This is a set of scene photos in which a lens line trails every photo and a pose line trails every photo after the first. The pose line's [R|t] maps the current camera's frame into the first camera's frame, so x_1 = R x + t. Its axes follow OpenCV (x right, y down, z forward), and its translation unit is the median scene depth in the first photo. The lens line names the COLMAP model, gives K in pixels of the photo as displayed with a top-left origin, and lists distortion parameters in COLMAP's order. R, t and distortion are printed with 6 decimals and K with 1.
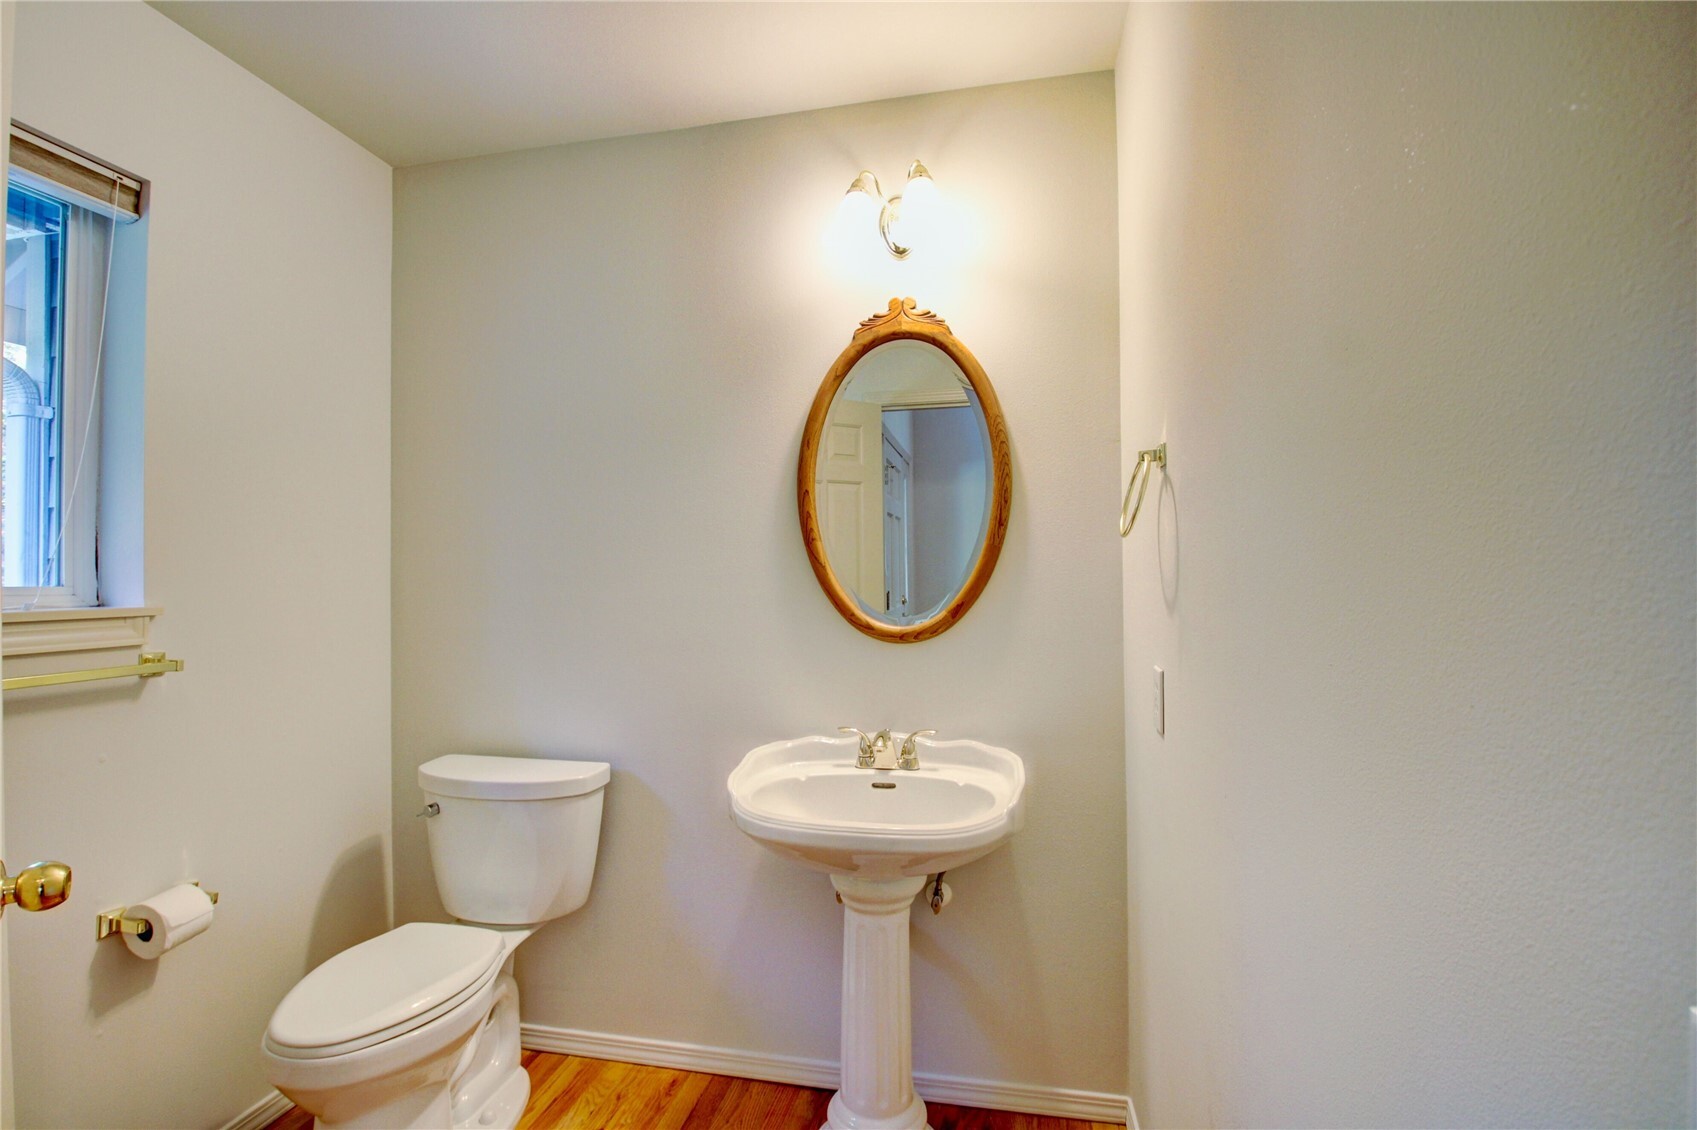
lens RADIAL K [[778.3, 0, 844.3], [0, 778.3, 569.9], [0, 0, 1]] dist [-0.030584, -0.005211]
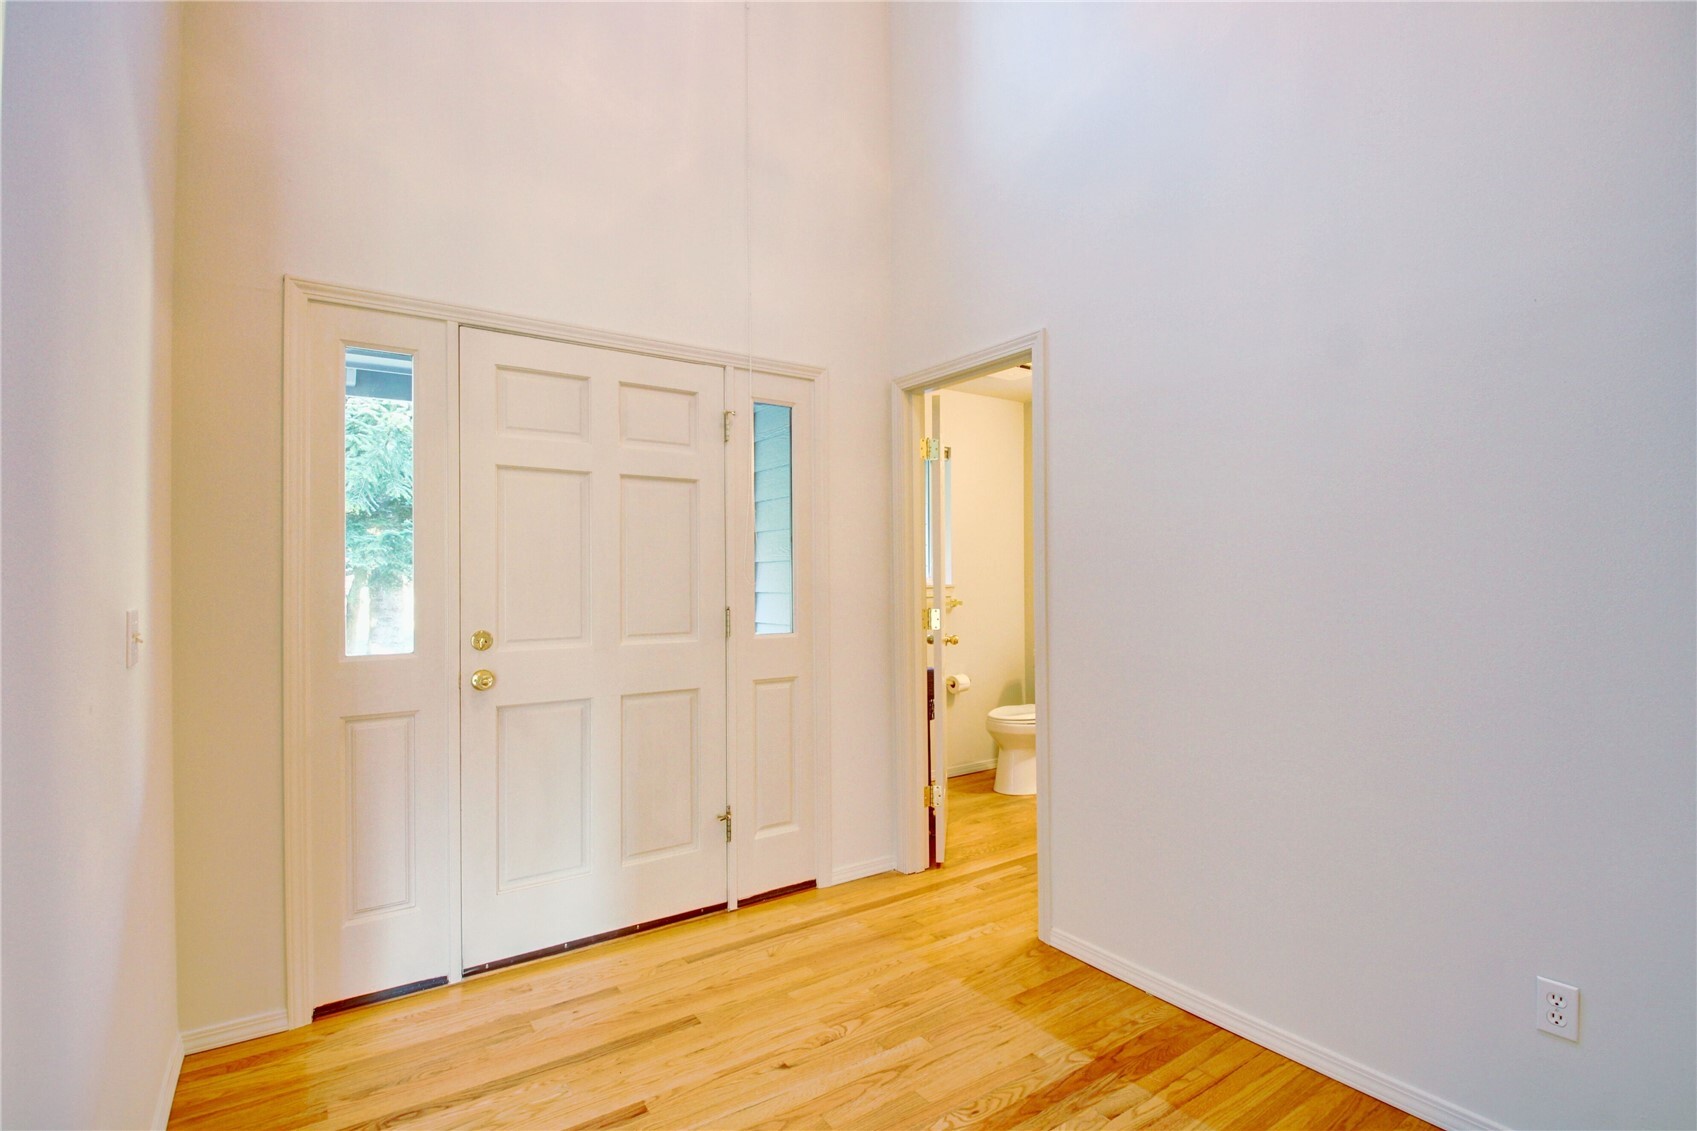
lens RADIAL K [[778.3, 0, 851.0], [0, 778.3, 564.6], [0, 0, 1]] dist [-0.030584, -0.005211]
pose [[0.726224, -0.007779, -0.687415, 0.970498], [0.005455, 0.999970, -0.005552, -0.015594], [0.687437, 0.000282, 0.726244, -1.604535]]
